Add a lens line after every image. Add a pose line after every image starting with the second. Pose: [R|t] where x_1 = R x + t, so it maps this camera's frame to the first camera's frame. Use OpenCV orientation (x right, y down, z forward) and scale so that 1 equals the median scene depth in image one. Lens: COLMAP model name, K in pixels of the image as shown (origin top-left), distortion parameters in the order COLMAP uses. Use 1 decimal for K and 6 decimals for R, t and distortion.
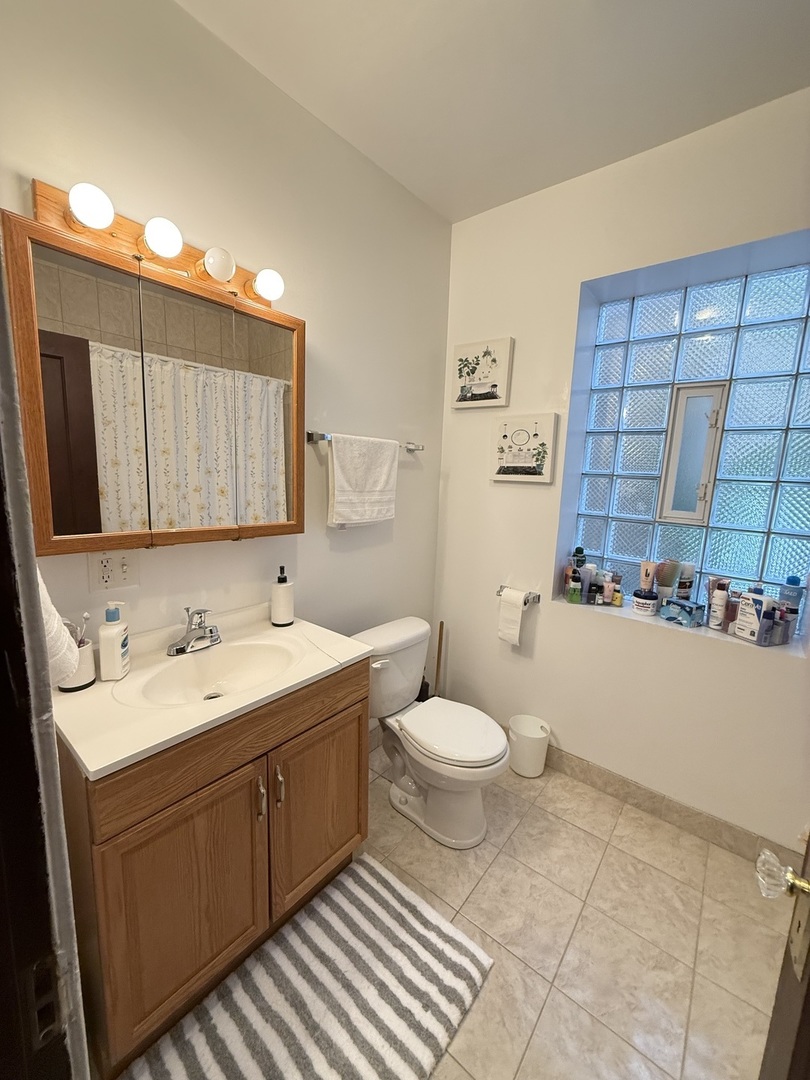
lens RADIAL K [[431.4, 0, 400.2], [0, 431.4, 538.3], [0, 0, 1]] dist [0.000675, -0.000951]
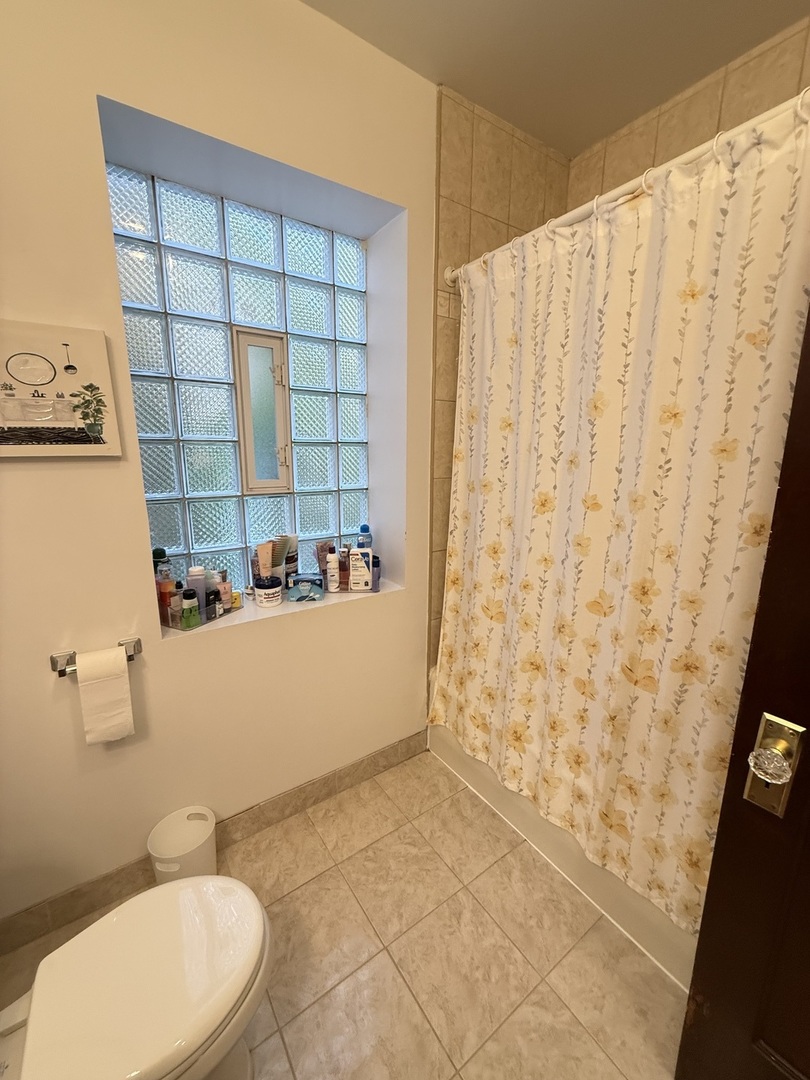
lens RADIAL K [[431.4, 0, 402.3], [0, 431.4, 539.6], [0, 0, 1]] dist [0.000675, -0.000951]
pose [[0.276593, -0.236701, 0.931380, -0.126691], [0.162294, 0.966775, 0.197499, -0.075169], [-0.947184, 0.096531, 0.305818, 0.484455]]
